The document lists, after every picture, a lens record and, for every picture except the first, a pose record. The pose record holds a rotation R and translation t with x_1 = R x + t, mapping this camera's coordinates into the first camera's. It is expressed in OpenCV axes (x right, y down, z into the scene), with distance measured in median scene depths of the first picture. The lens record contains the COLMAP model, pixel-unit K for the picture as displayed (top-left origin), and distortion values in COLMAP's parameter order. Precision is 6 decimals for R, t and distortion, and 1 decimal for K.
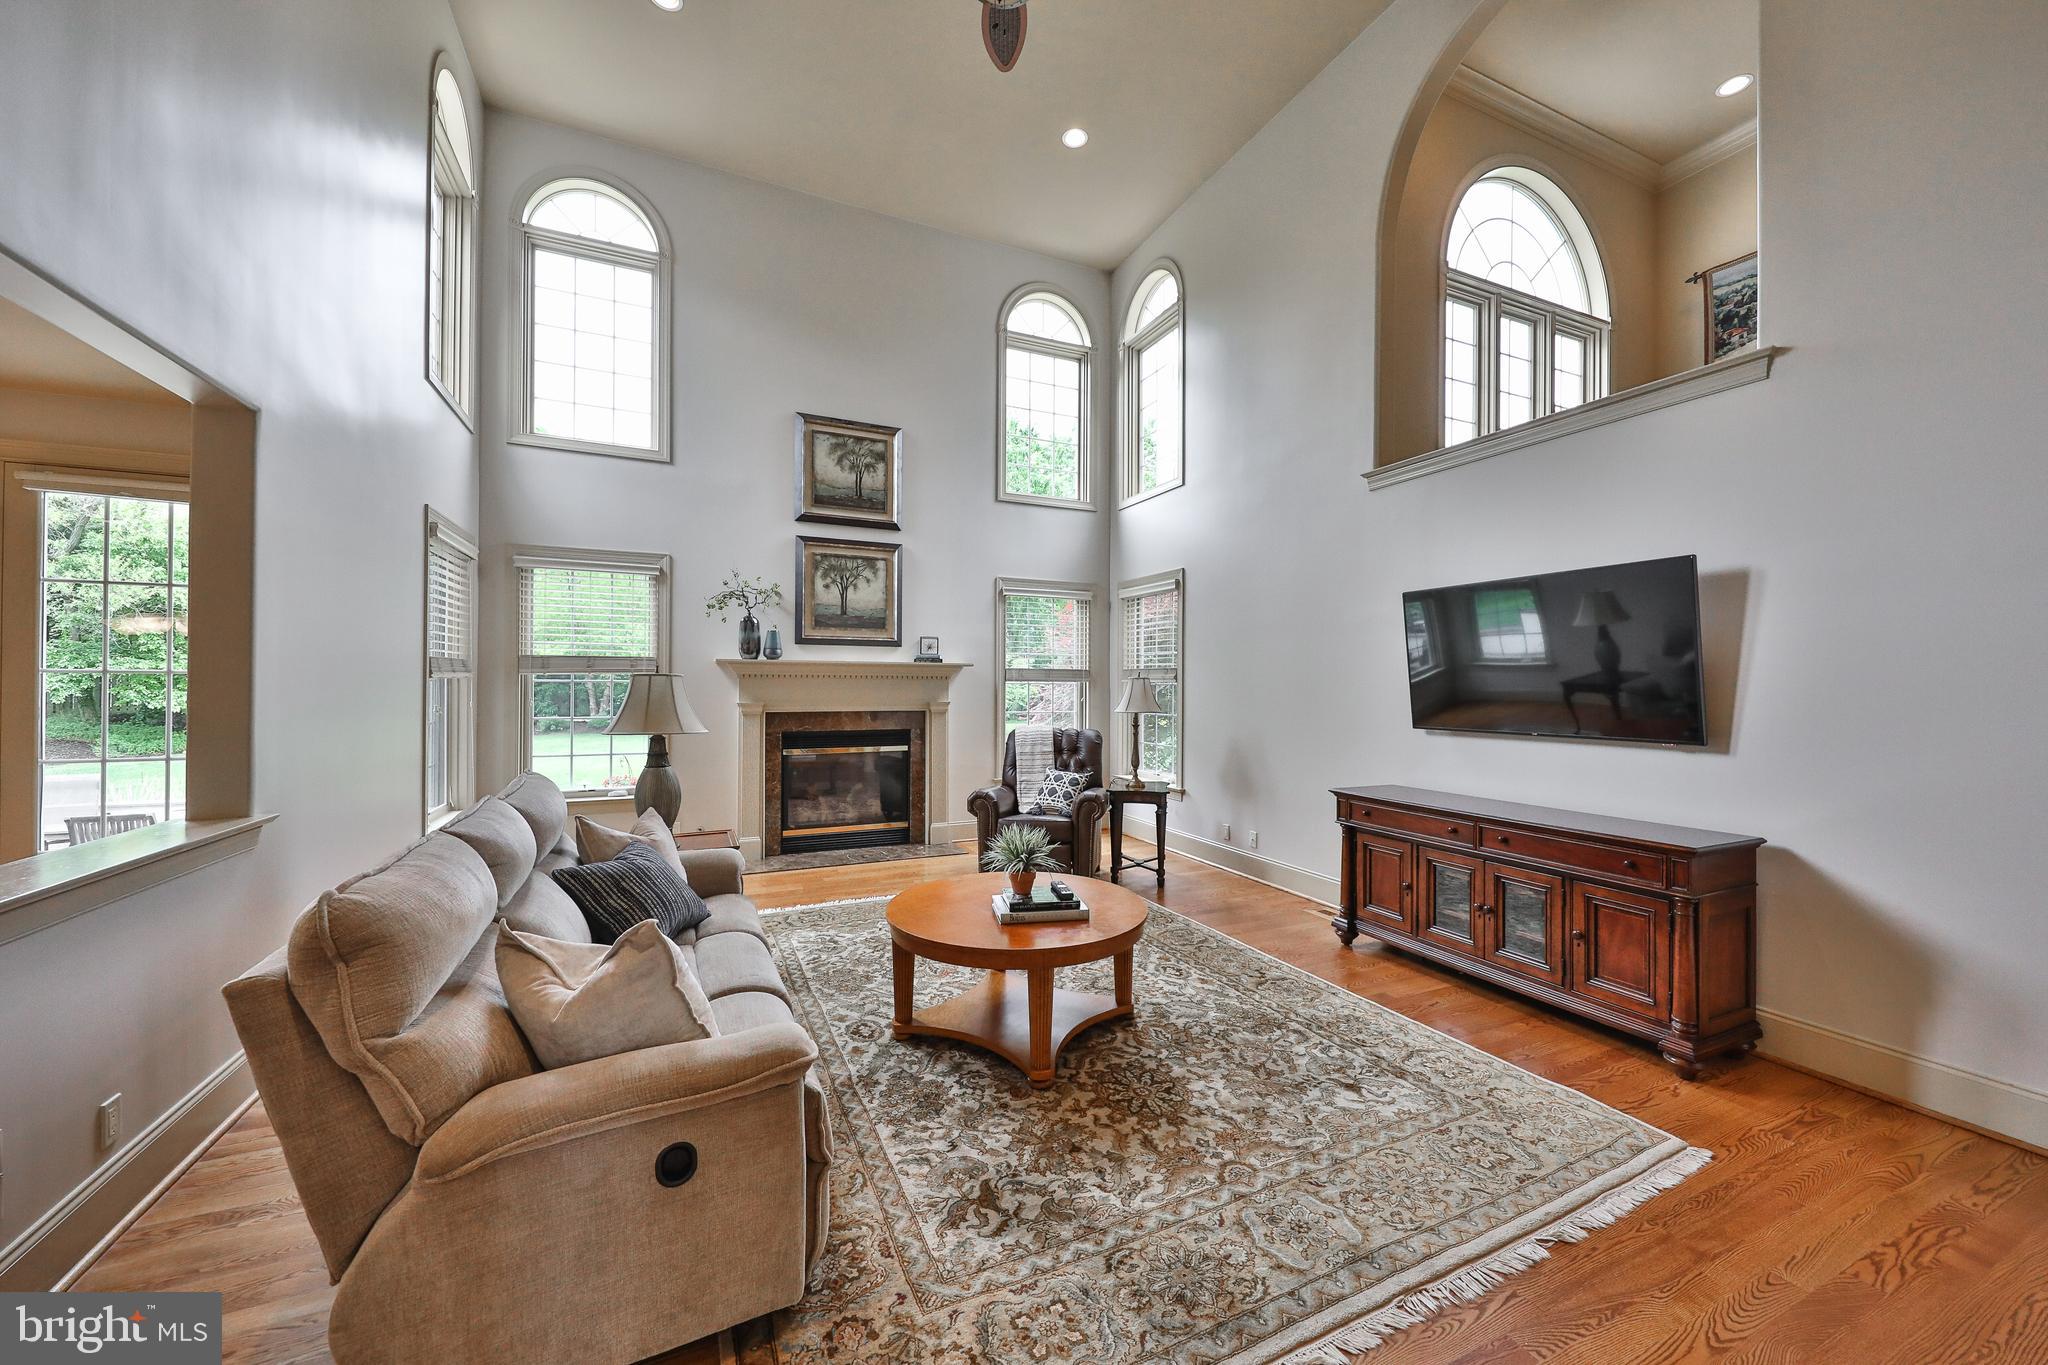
lens RADIAL K [[764.3, 0, 1024.0], [0, 764.3, 682.5], [0, 0, 1]] dist [0.006148, -0.000021]
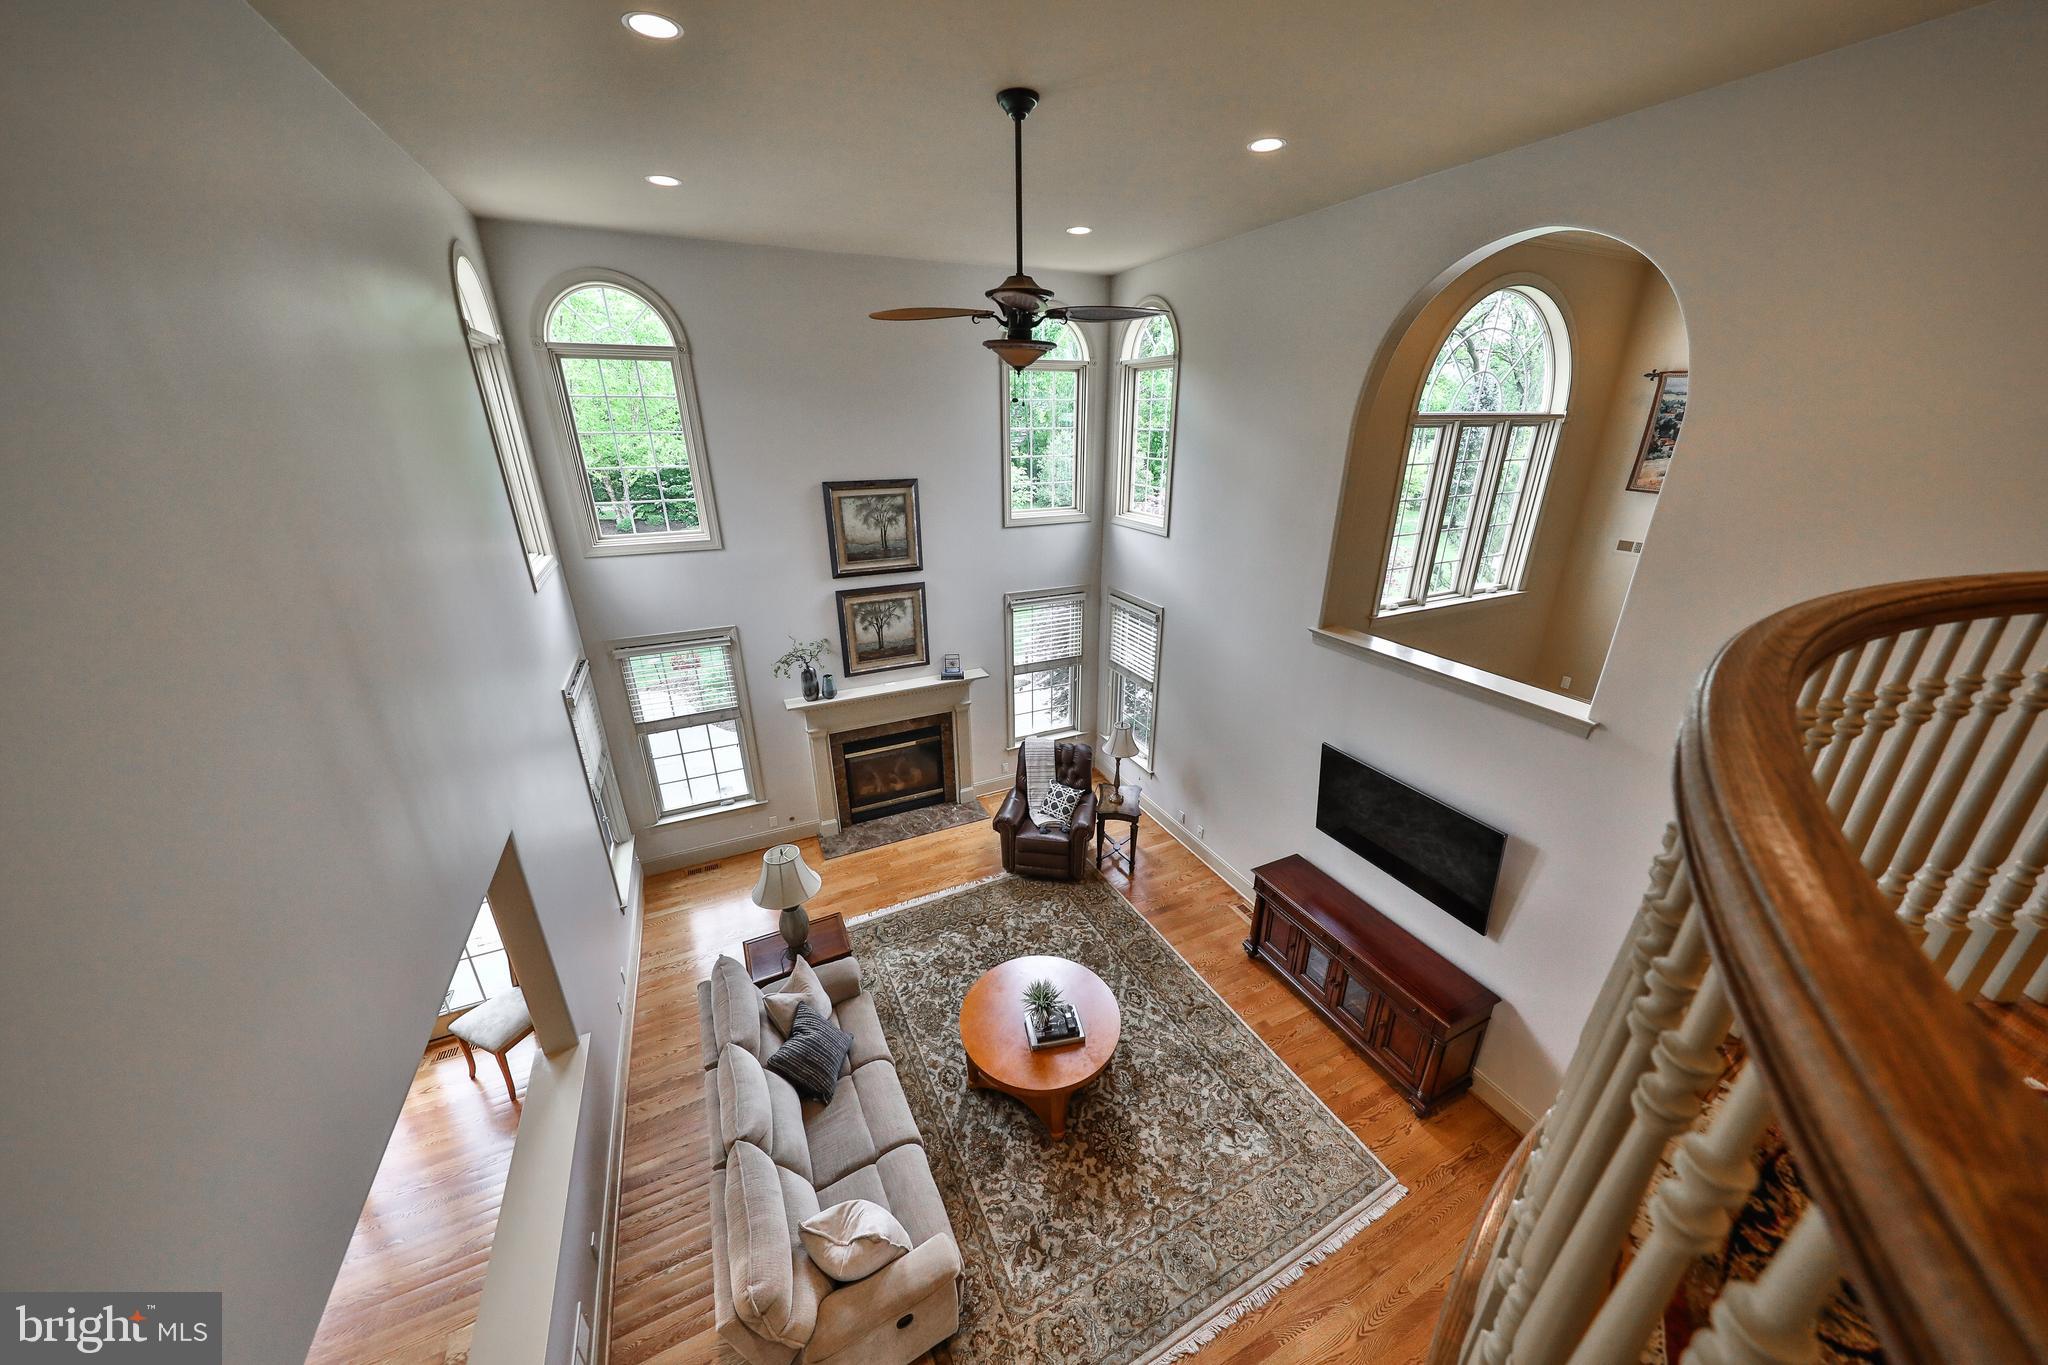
lens RADIAL K [[693.5, 0, 1023.7], [0, 693.5, 688.7], [0, 0, 1]] dist [0.002807, 0.000036]
pose [[0.999791, -0.017782, 0.010082, -0.042217], [0.012704, 0.926927, 0.375026, -0.824400], [-0.016014, -0.374820, 0.926959, -0.086835]]
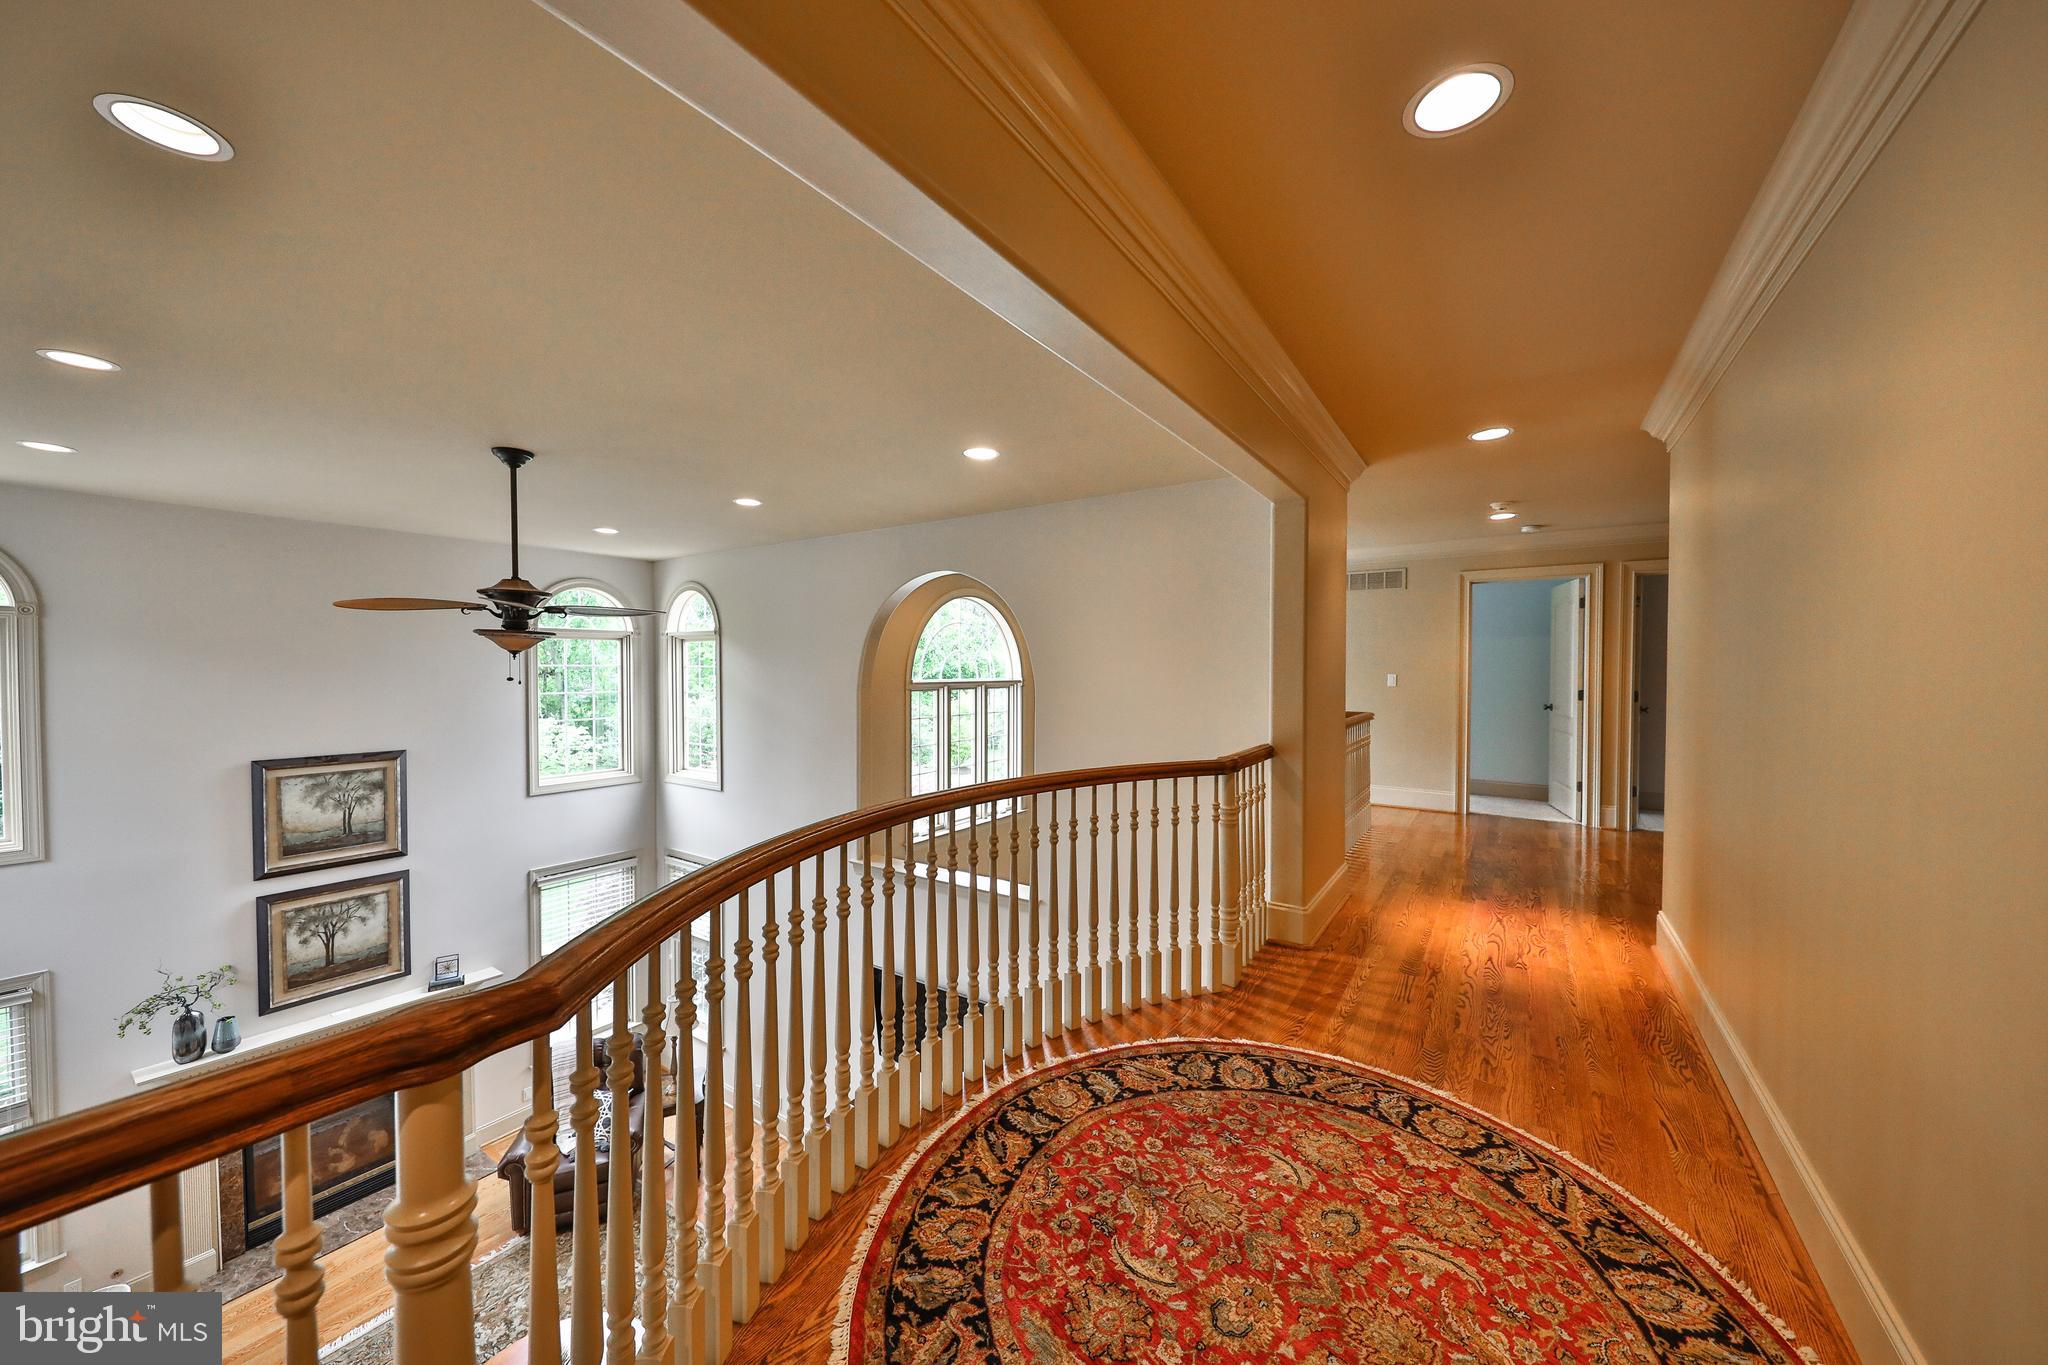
lens RADIAL K [[730.1, 0, 1046.2], [0, 730.1, 675.6], [0, 0, 1]] dist [0.002628, -0.003708]
pose [[0.843730, -0.014024, 0.536584, 0.055041], [0.001590, 0.999720, 0.023628, -0.865793], [-0.536765, -0.019083, 0.843516, -0.397197]]
